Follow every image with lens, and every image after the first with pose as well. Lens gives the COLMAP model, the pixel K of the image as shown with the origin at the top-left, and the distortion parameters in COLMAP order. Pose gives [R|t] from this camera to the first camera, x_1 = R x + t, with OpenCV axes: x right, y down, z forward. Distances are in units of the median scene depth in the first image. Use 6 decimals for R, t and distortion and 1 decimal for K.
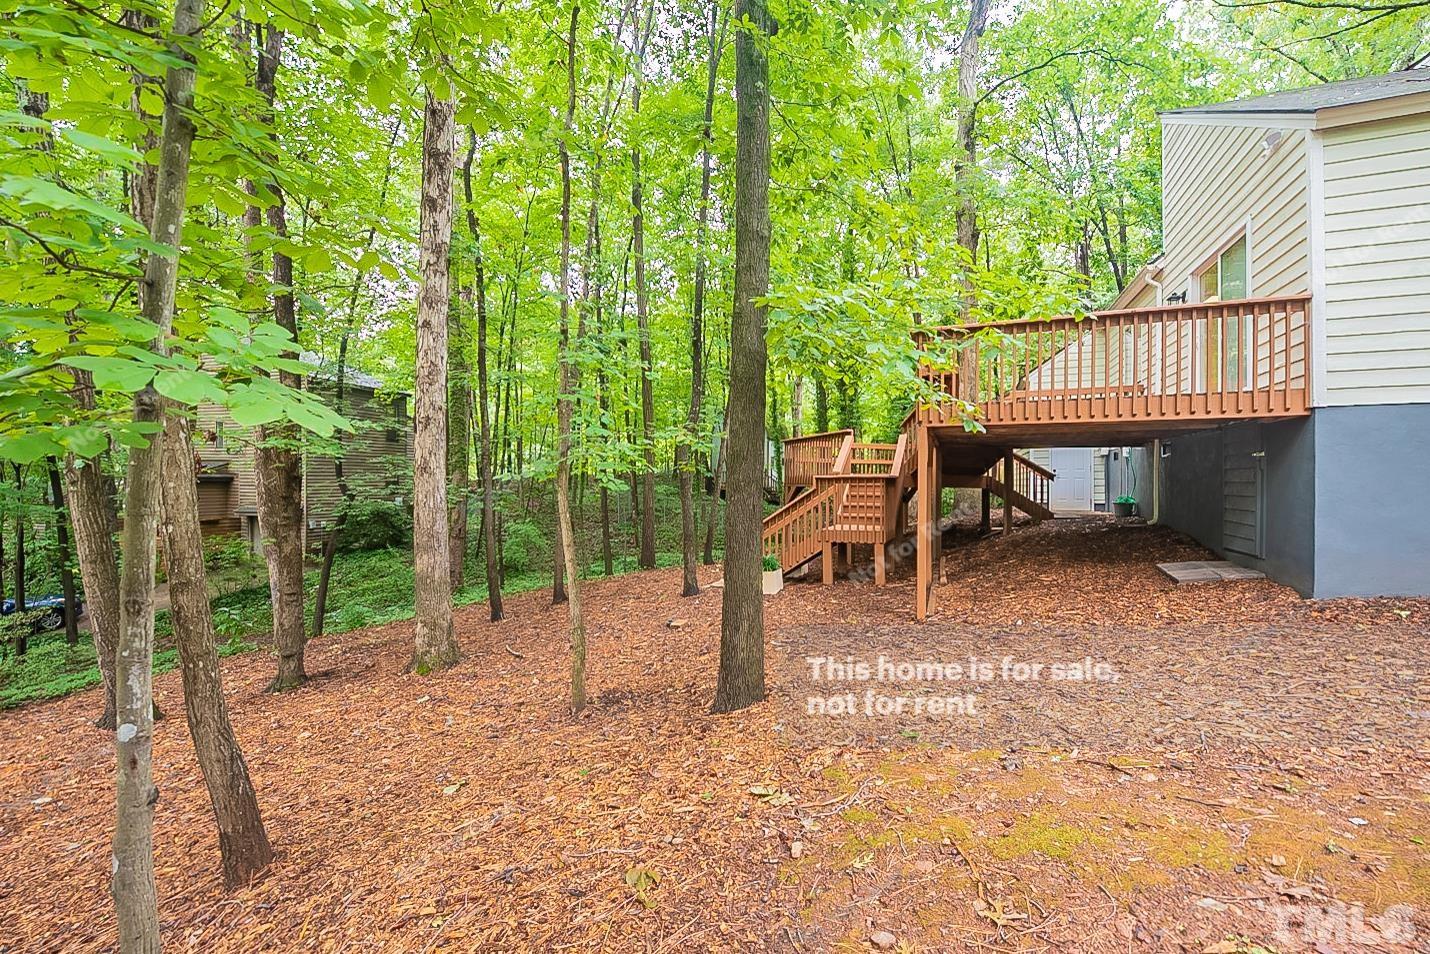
lens RADIAL K [[573.1, 0, 721.8], [0, 573.1, 480.5], [0, 0, 1]] dist [-0.015497, -0.000782]
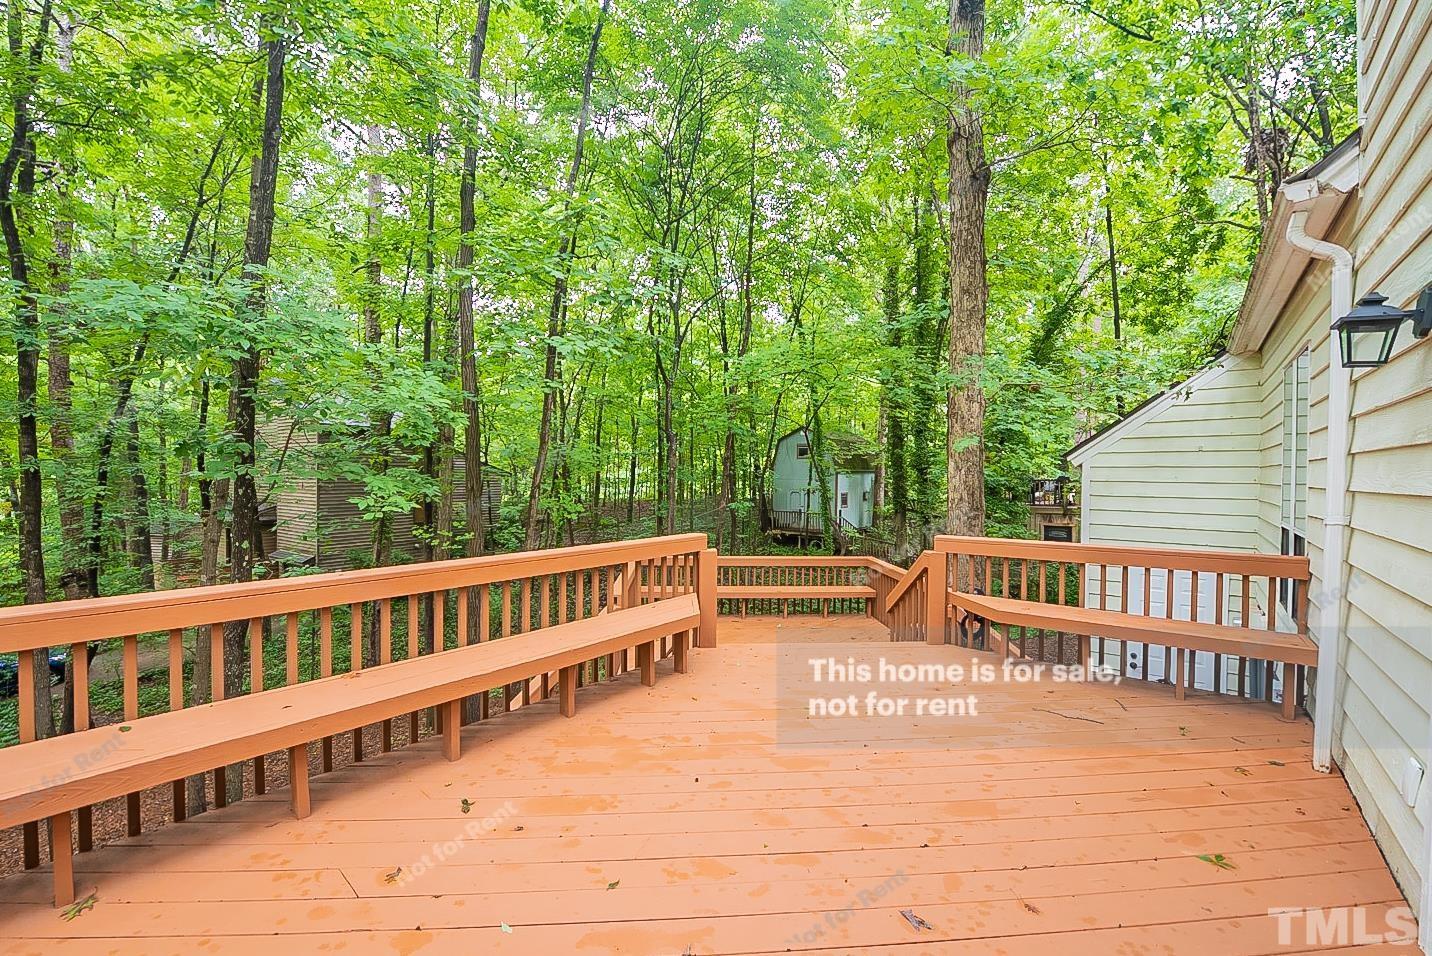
lens RADIAL K [[573.9, 0, 722.8], [0, 573.9, 481.5], [0, 0, 1]] dist [-0.015497, -0.000782]
pose [[0.960703, 0.001525, -0.277574, 0.441671], [0.001119, 0.999956, 0.009365, -0.187095], [0.277576, -0.009307, 0.960659, 0.517345]]
